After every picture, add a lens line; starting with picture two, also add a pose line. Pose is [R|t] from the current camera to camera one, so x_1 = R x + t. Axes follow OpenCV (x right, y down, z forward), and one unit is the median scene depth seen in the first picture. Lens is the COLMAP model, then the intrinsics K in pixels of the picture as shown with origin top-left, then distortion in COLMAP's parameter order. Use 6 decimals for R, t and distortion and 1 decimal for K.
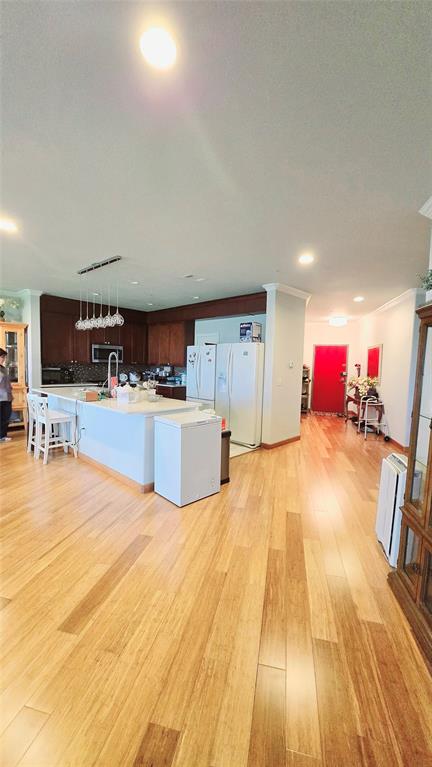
lens RADIAL K [[296.2, 0, 218.4], [0, 296.2, 383.9], [0, 0, 1]] dist [0.001160, 0.000012]
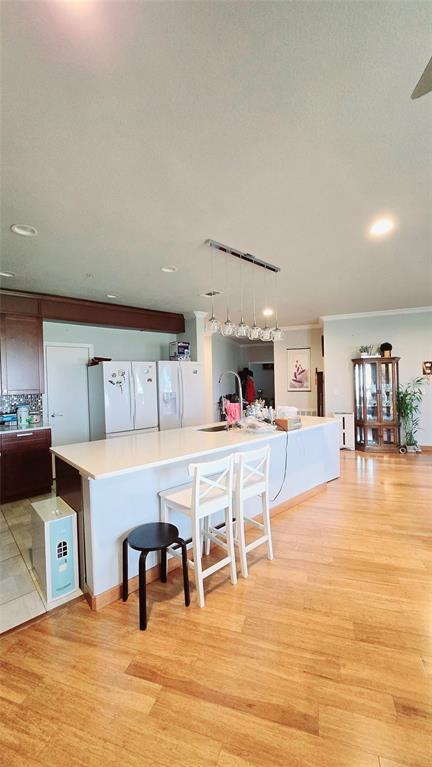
lens RADIAL K [[296.2, 0, 218.3], [0, 296.2, 385.4], [0, 0, 1]] dist [0.001160, 0.000012]
pose [[0.096569, -0.044949, 0.994311, -0.911832], [0.098665, 0.994492, 0.035375, -0.081225], [-0.990424, 0.094687, 0.100472, 0.788678]]
